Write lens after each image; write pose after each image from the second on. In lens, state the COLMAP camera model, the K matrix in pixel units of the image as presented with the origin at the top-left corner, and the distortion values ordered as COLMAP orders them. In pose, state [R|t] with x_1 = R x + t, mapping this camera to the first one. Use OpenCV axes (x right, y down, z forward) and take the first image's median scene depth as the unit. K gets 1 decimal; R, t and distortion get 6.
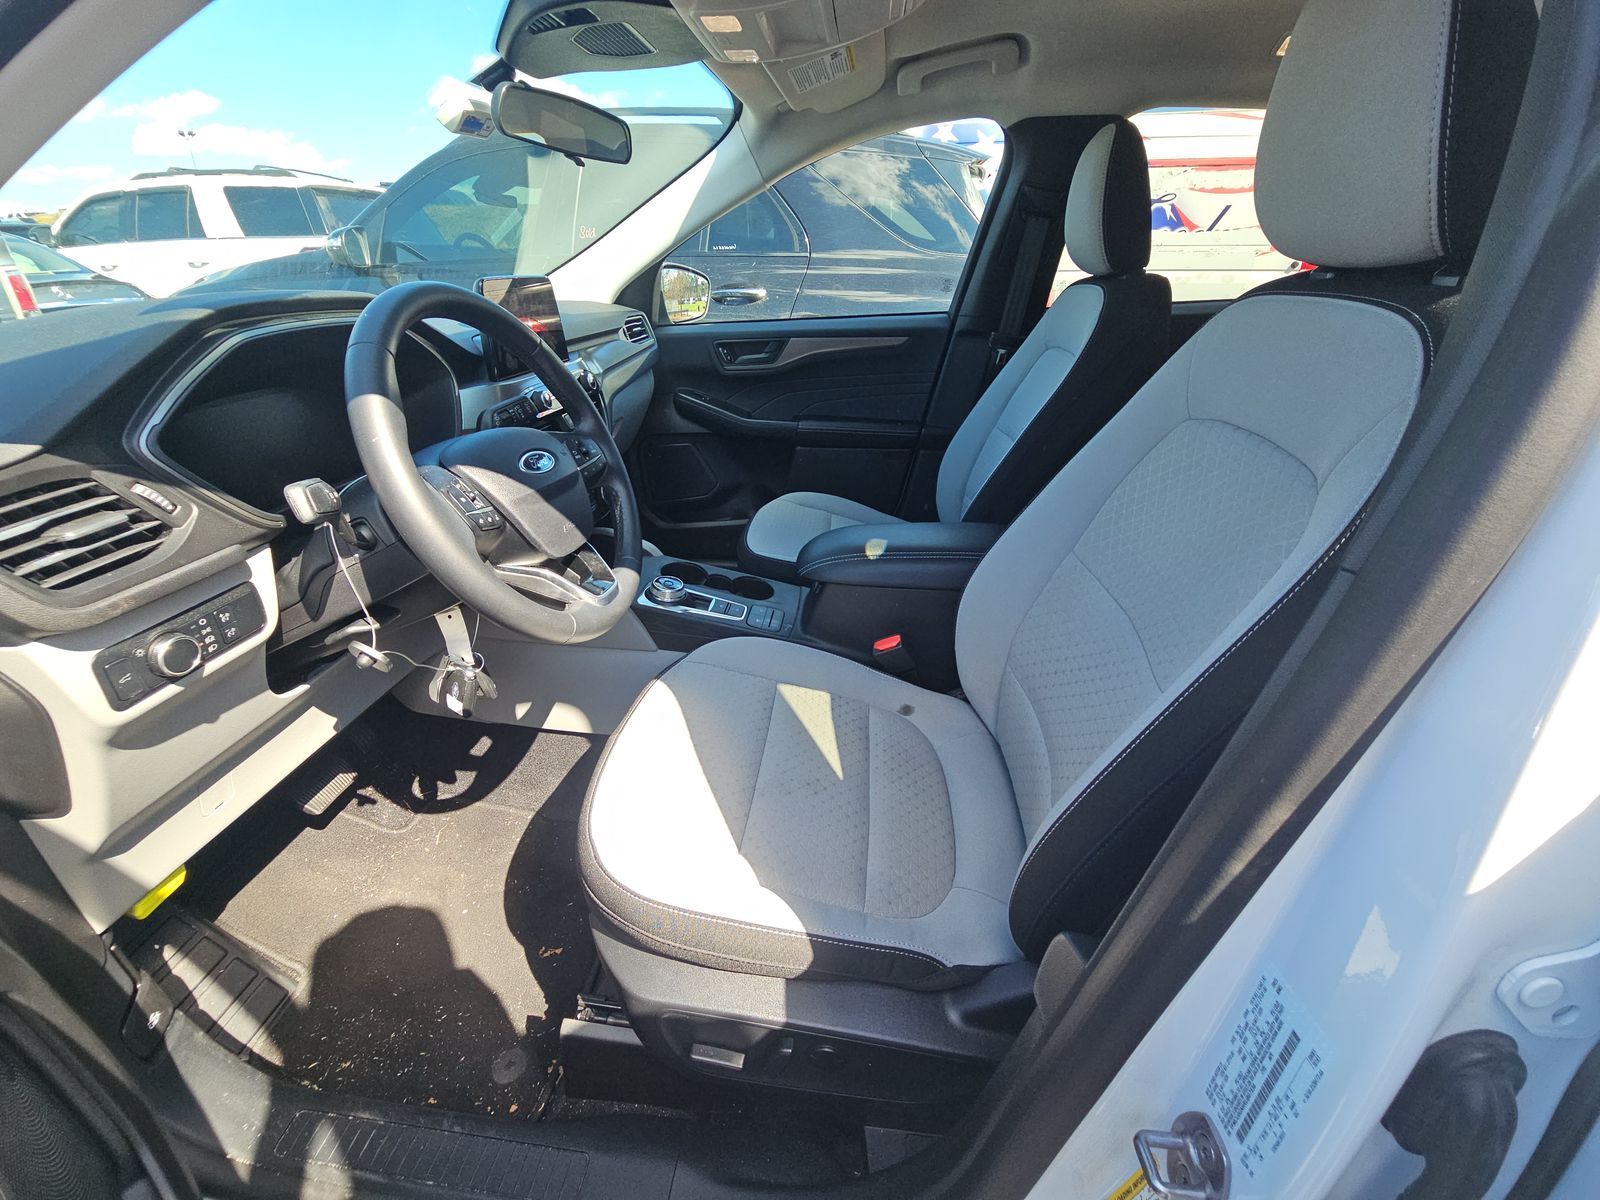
lens RADIAL K [[651.8, 0, 788.8], [0, 651.8, 590.7], [0, 0, 1]] dist [0.022441, -0.020058]
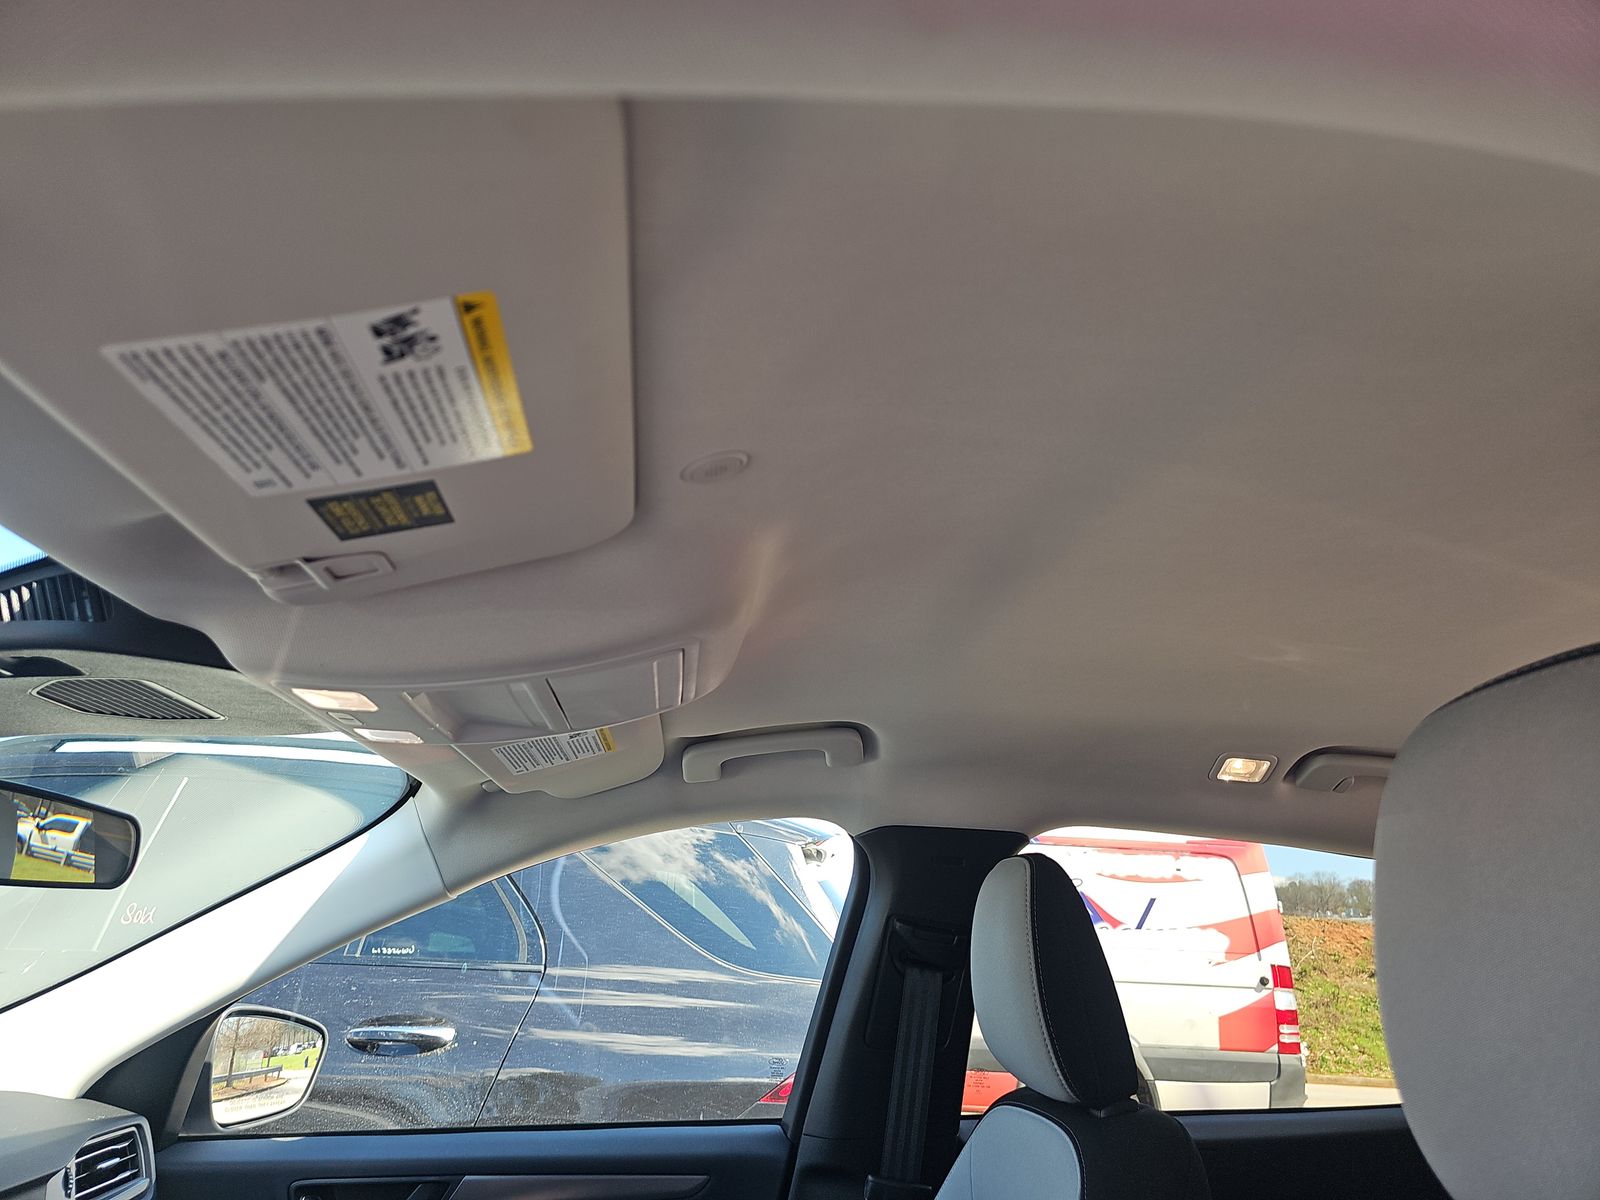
lens RADIAL K [[1085.9, 0, 800.0], [0, 1085.9, 600.0], [0, 0, 1]] dist [0.007006, -0.031445]
pose [[0.973043, 0.104135, 0.205774, 0.043200], [0.068096, 0.722739, -0.687758, -0.160915], [-0.220341, 0.683230, 0.696165, 0.134836]]
